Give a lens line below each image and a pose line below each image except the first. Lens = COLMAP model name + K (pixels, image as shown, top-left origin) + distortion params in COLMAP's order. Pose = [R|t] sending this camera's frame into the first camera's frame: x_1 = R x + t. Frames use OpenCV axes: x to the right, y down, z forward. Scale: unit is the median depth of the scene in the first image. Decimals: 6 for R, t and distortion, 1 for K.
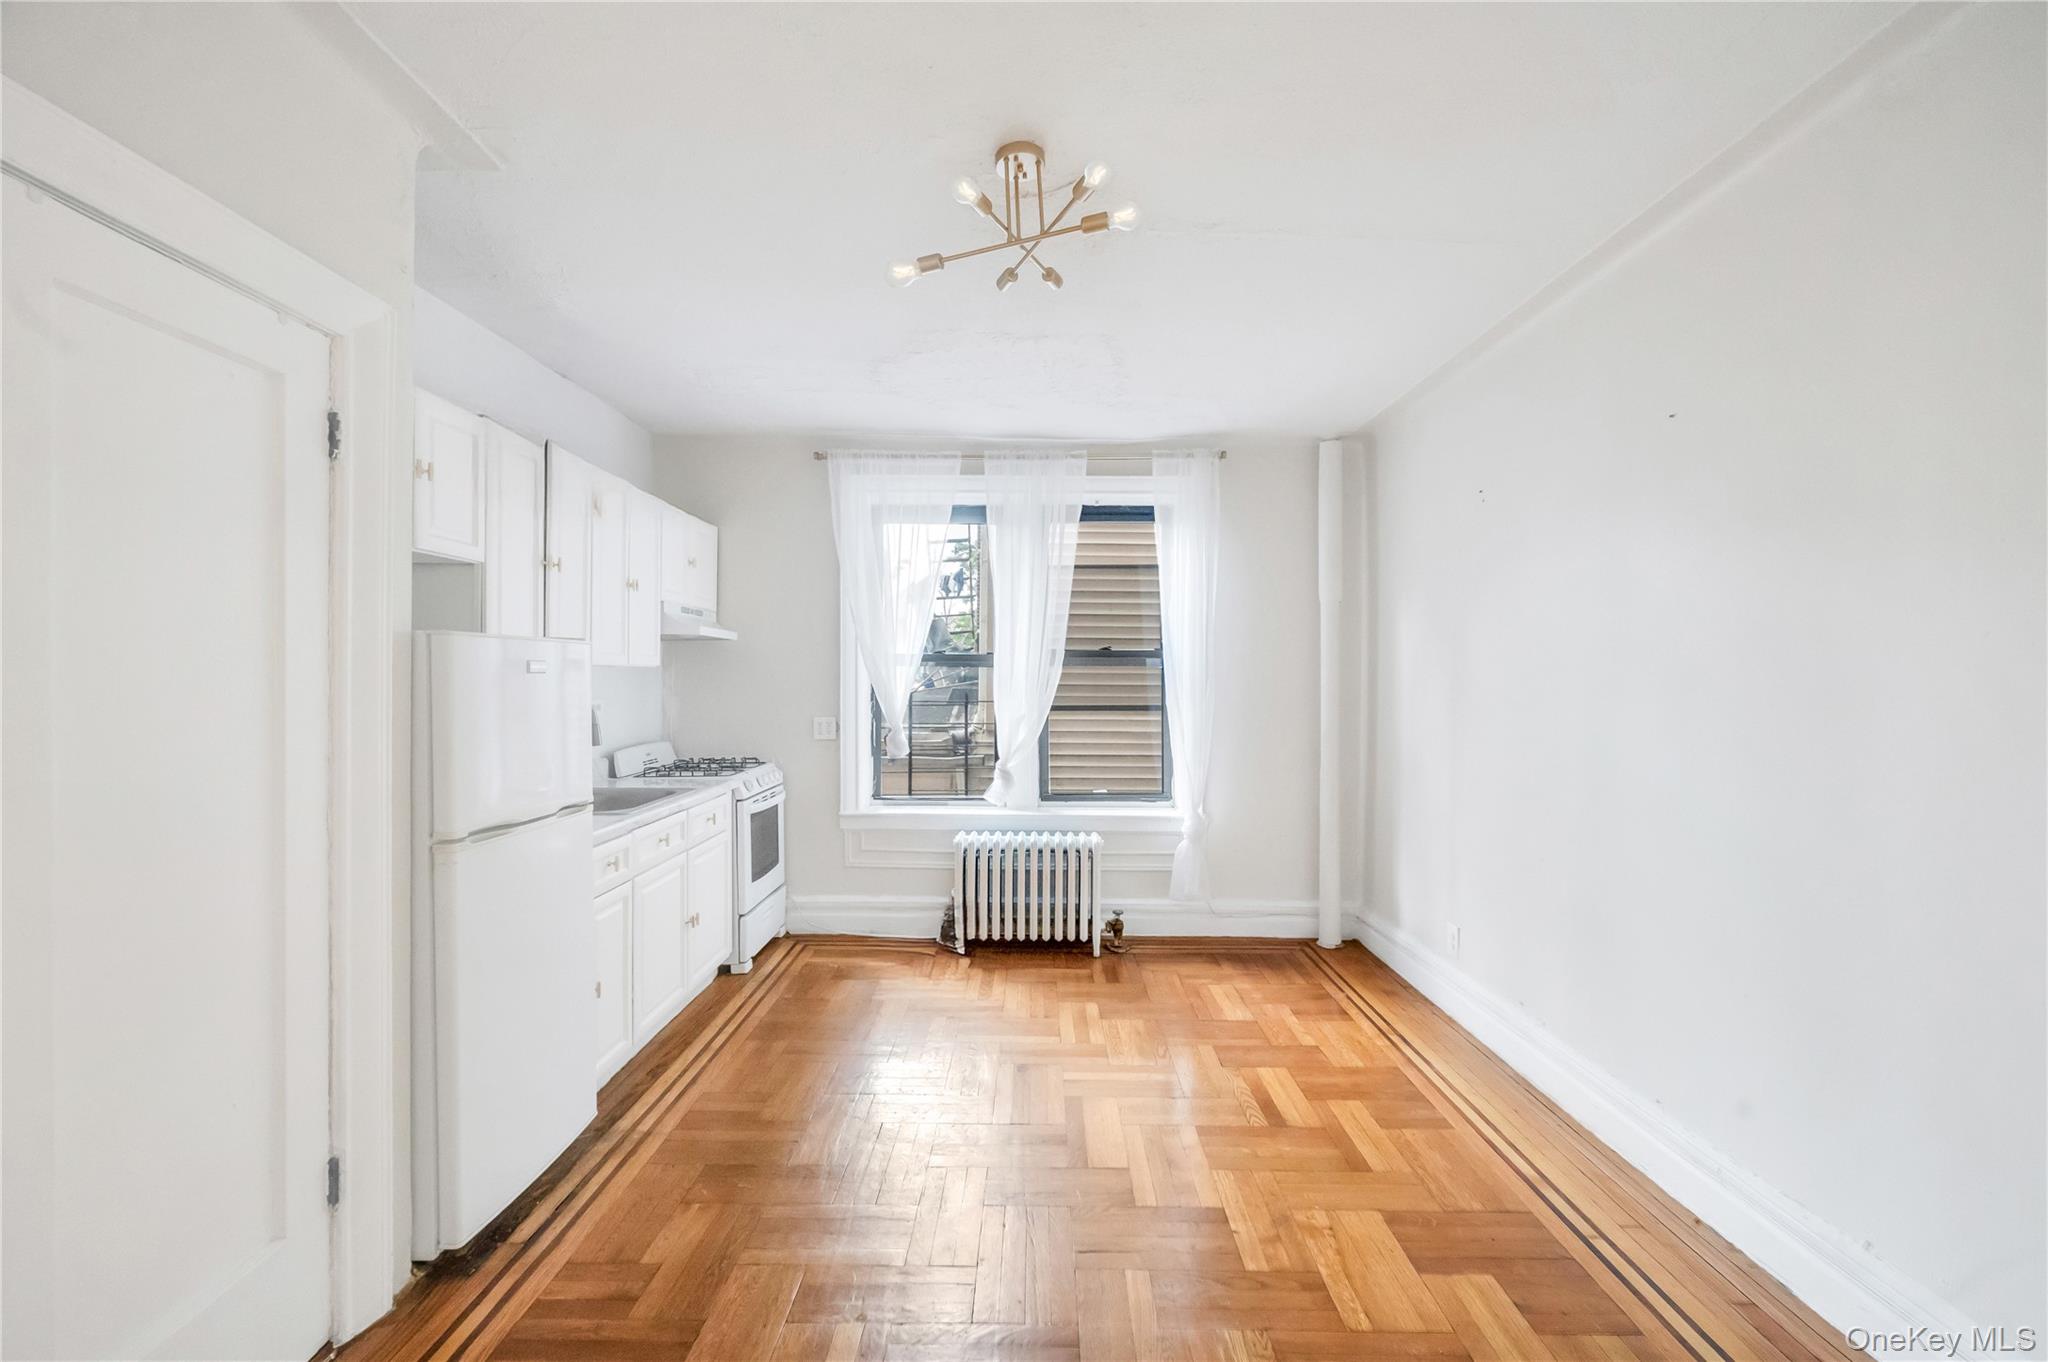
lens RADIAL K [[832.6, 0, 1024.0], [0, 832.6, 679.6], [0, 0, 1]] dist [0.000359, -0.000162]
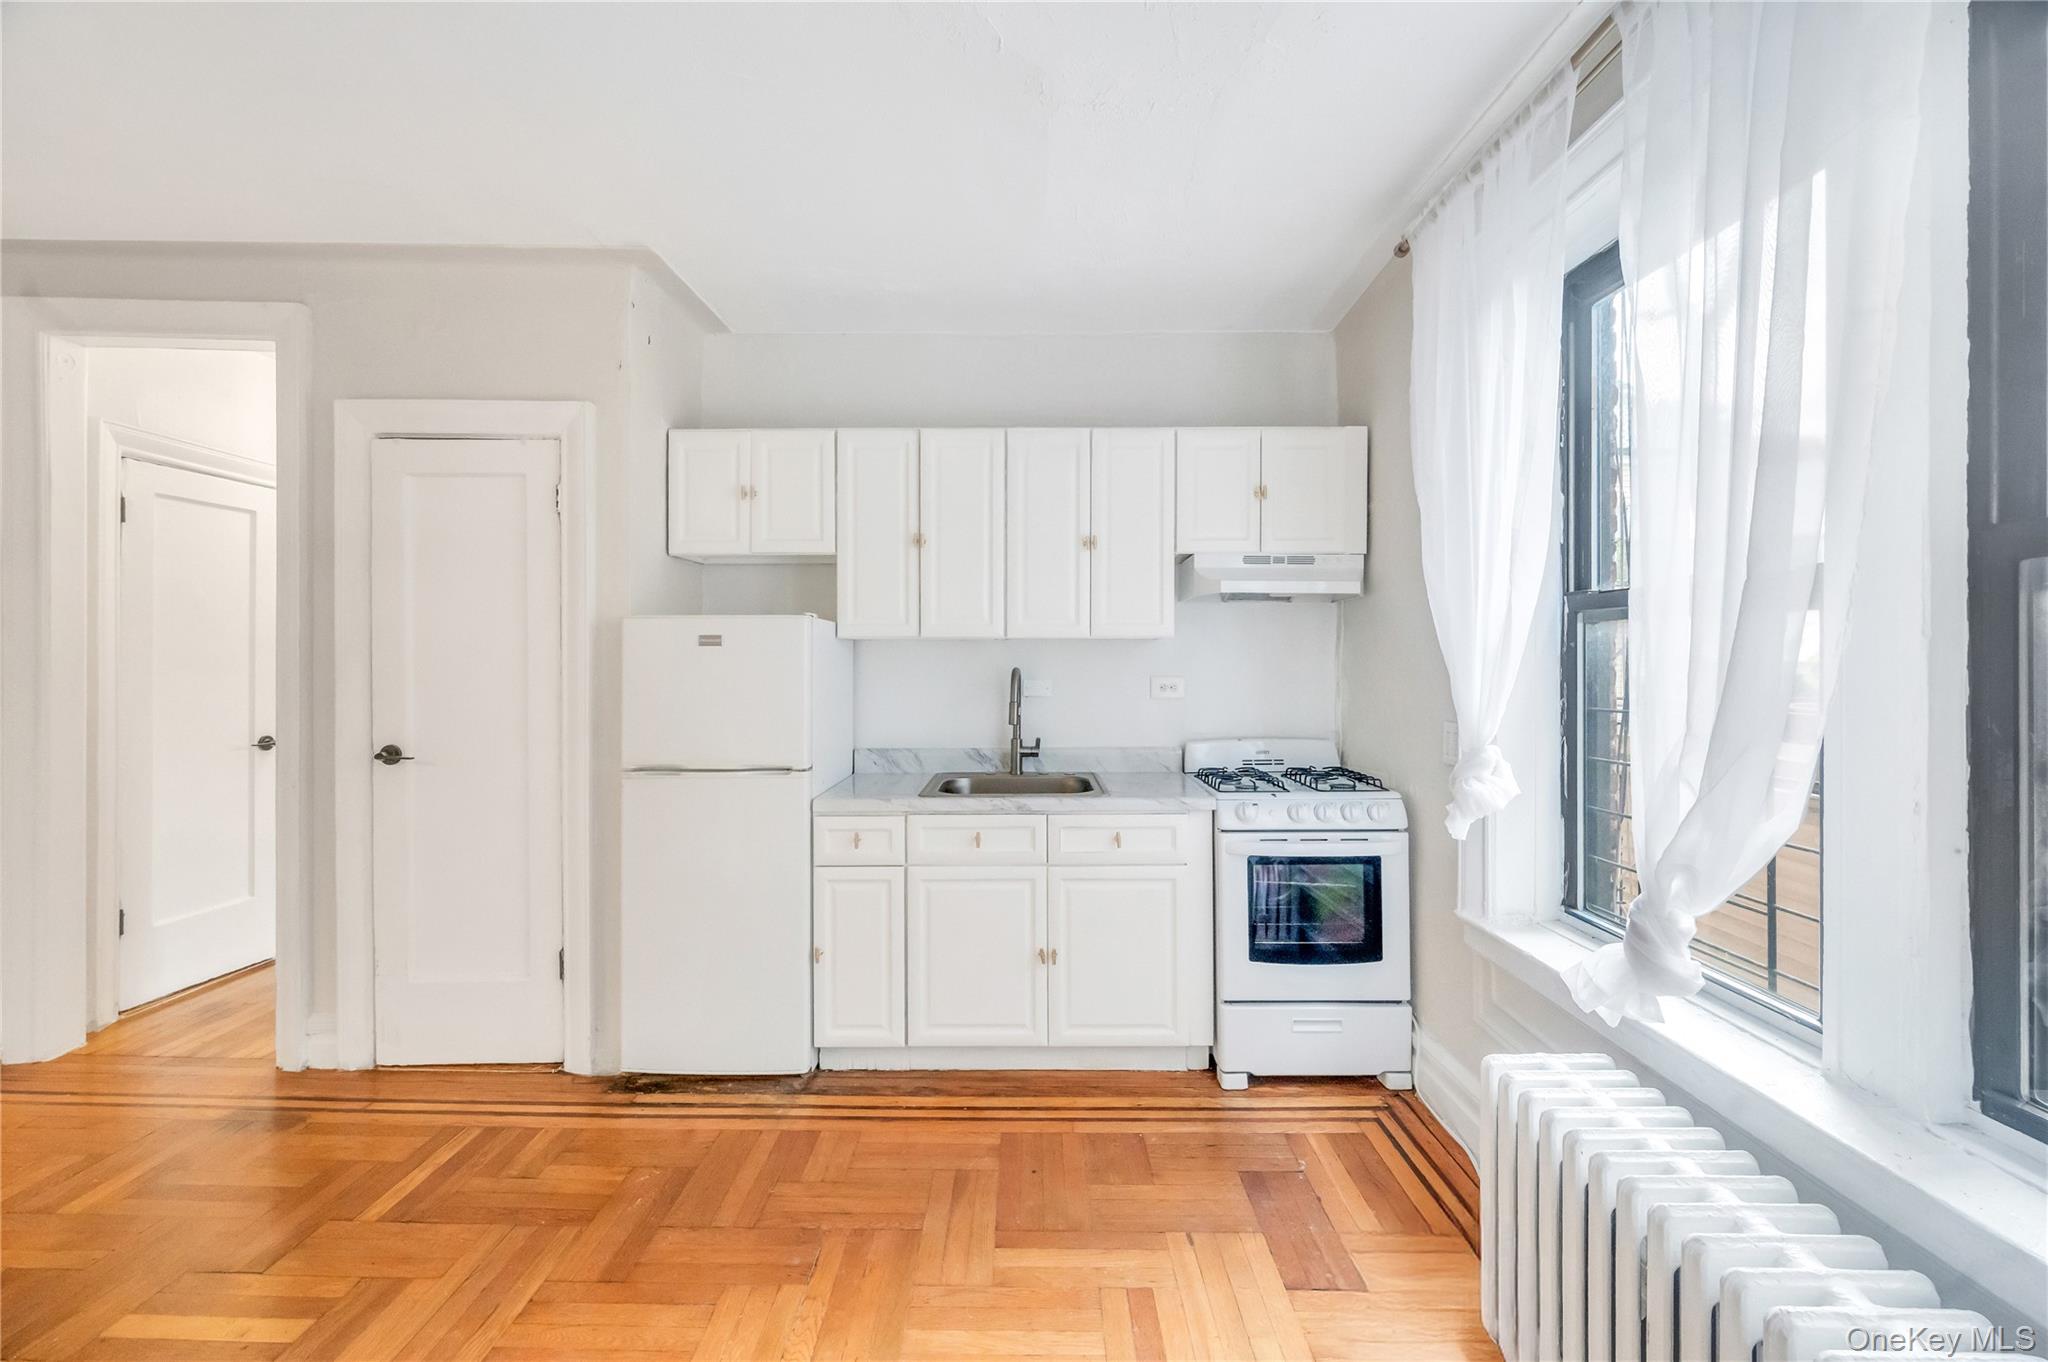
lens RADIAL K [[832.6, 0, 1021.6], [0, 832.6, 664.9], [0, 0, 1]] dist [0.000359, -0.000162]
pose [[-0.000741, 0.014529, -0.999894, 0.418501], [-0.001404, 0.999893, 0.014530, -0.002226], [0.999999, 0.001414, -0.000720, 1.029547]]
